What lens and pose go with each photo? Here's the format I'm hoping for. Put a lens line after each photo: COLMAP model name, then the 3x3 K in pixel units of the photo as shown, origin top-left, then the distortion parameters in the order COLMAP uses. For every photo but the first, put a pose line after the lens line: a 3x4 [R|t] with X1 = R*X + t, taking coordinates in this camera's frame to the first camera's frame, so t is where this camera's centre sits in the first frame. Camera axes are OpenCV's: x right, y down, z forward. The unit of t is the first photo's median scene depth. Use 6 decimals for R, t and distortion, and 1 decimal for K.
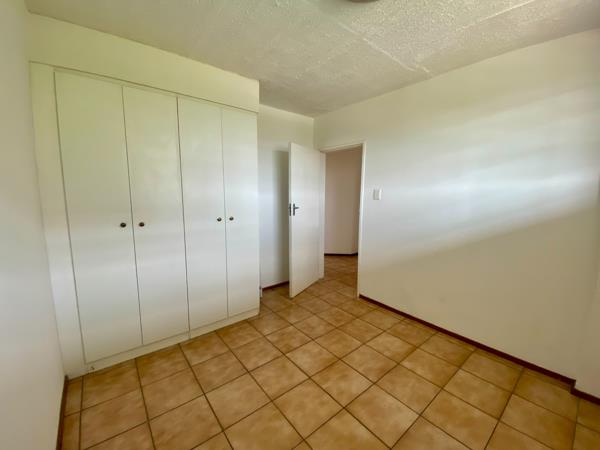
lens RADIAL K [[243.1, 0, 300.5], [0, 243.1, 223.6], [0, 0, 1]] dist [0.006987, -0.002234]
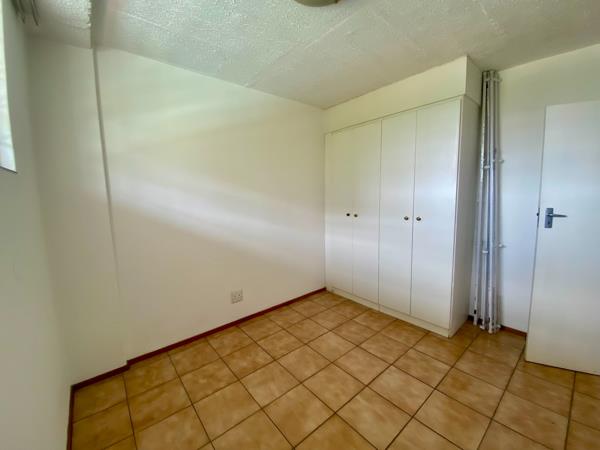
lens RADIAL K [[243.1, 0, 301.5], [0, 243.1, 221.9], [0, 0, 1]] dist [0.006987, -0.002234]
pose [[0.038745, 0.104612, -0.993758, 0.774220], [-0.105950, 0.989329, 0.100015, -0.064786], [0.993616, 0.101414, 0.049415, 0.534723]]
